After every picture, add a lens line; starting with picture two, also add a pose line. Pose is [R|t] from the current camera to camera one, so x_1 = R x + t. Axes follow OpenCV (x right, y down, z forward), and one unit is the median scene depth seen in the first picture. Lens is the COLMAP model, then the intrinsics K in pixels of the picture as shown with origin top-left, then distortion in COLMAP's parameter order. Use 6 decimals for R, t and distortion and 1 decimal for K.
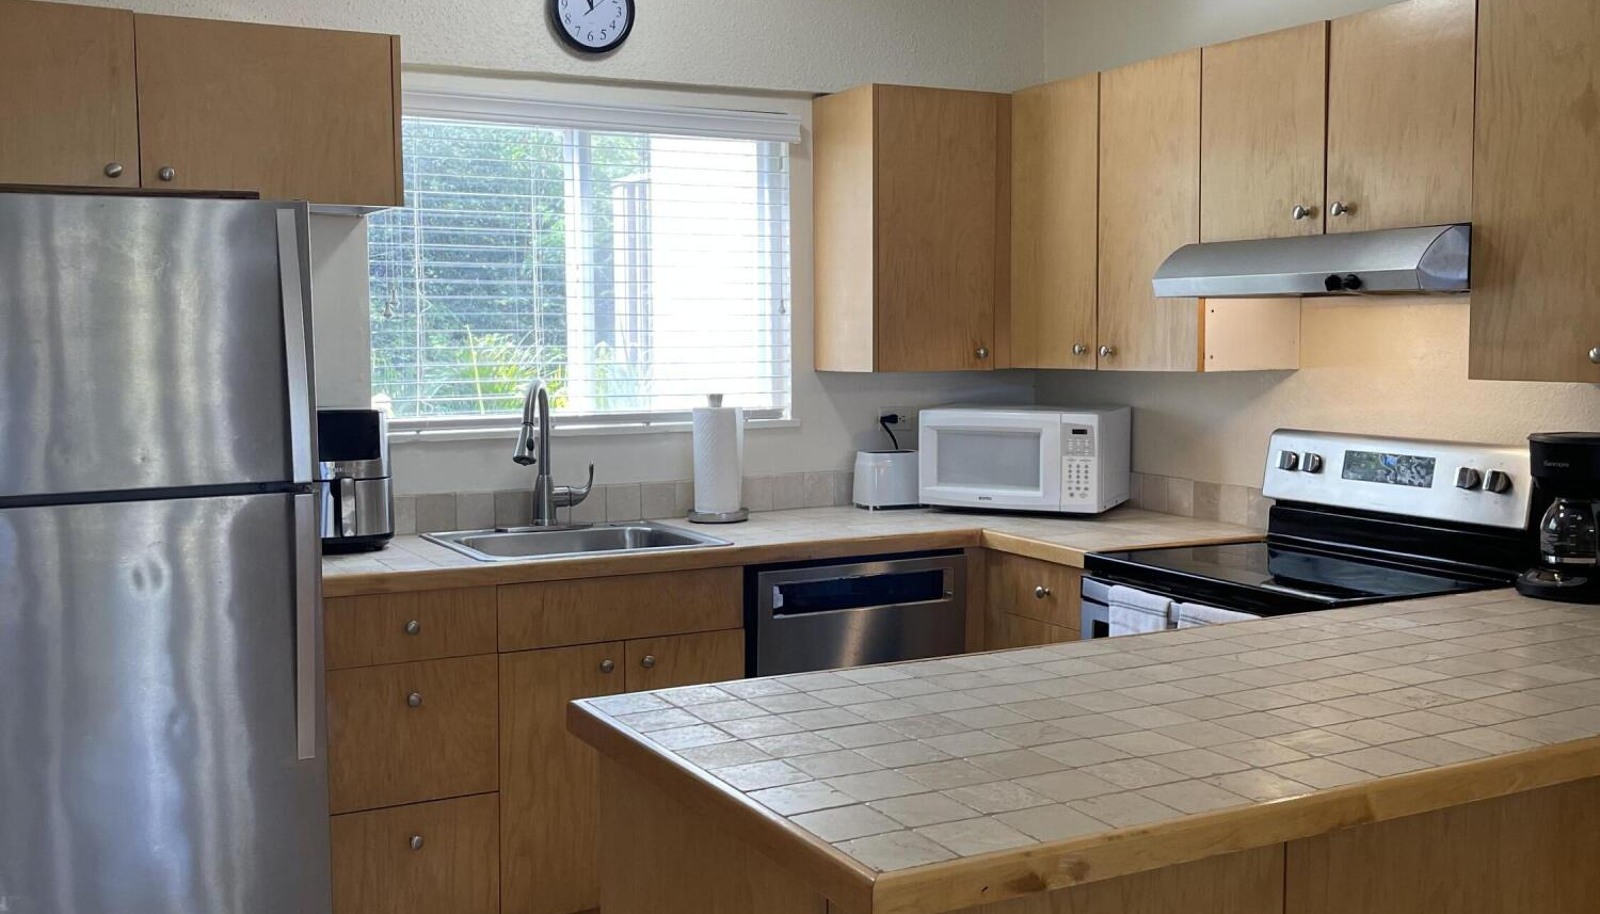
lens RADIAL K [[1617.9, 0, 800.0], [0, 1617.9, 457.0], [0, 0, 1]] dist [0.209661, -0.481449]
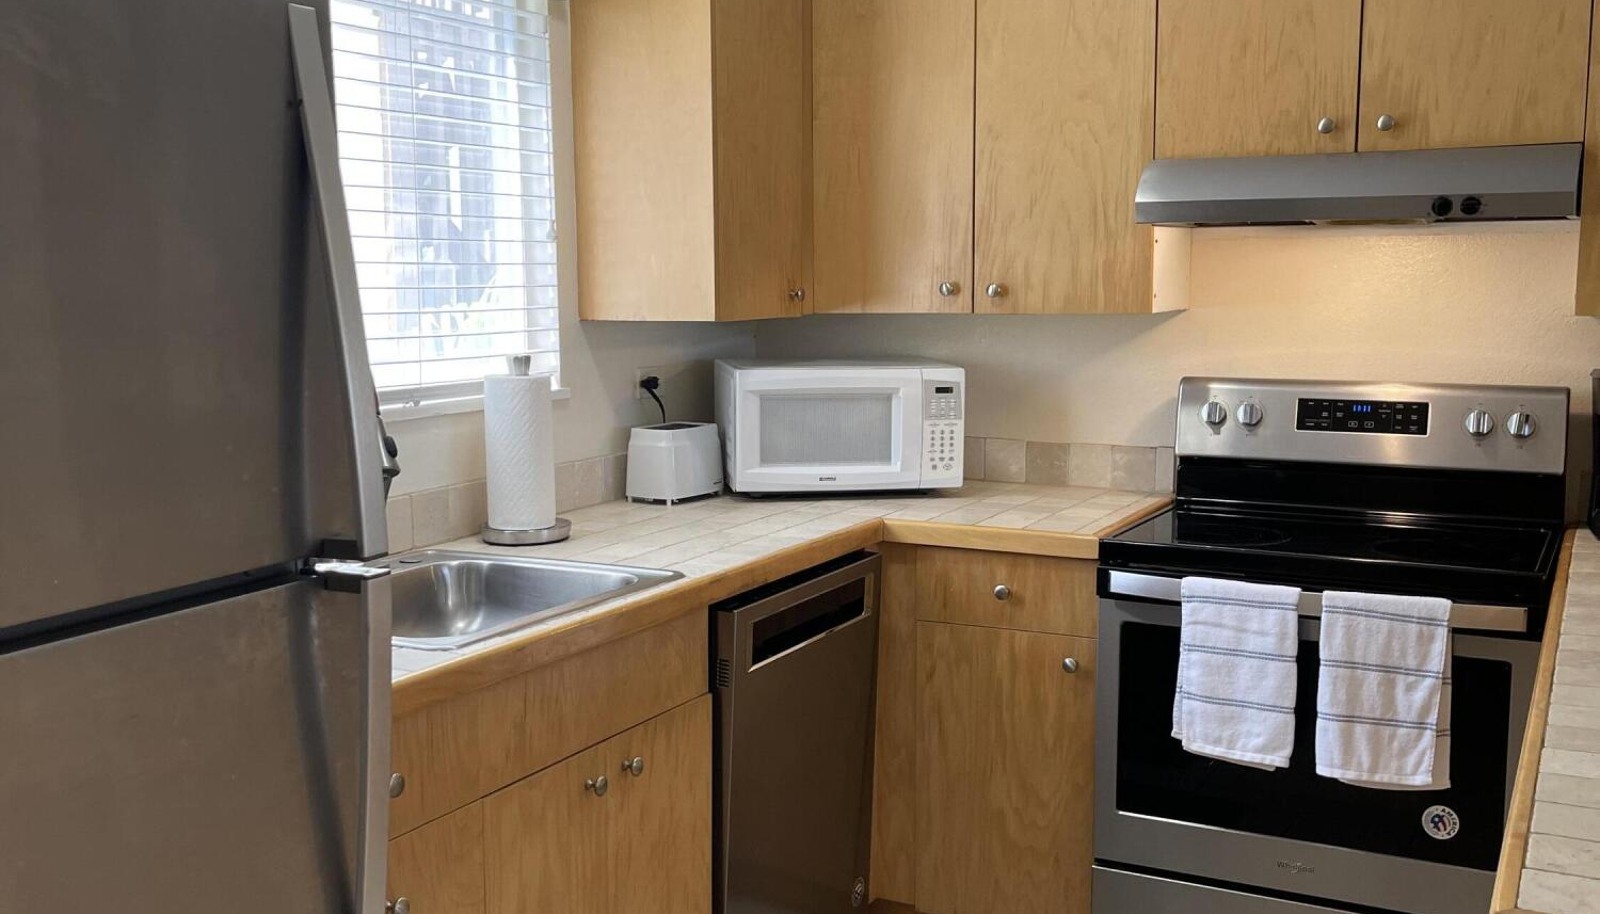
lens RADIAL K [[1617.9, 0, 800.0], [0, 1617.9, 457.0], [0, 0, 1]] dist [0.209661, -0.481449]
pose [[0.819469, -0.063606, 0.569583, -0.354196], [0.046017, 0.997916, 0.045234, -0.022042], [-0.571273, -0.010858, 0.820688, 0.370555]]
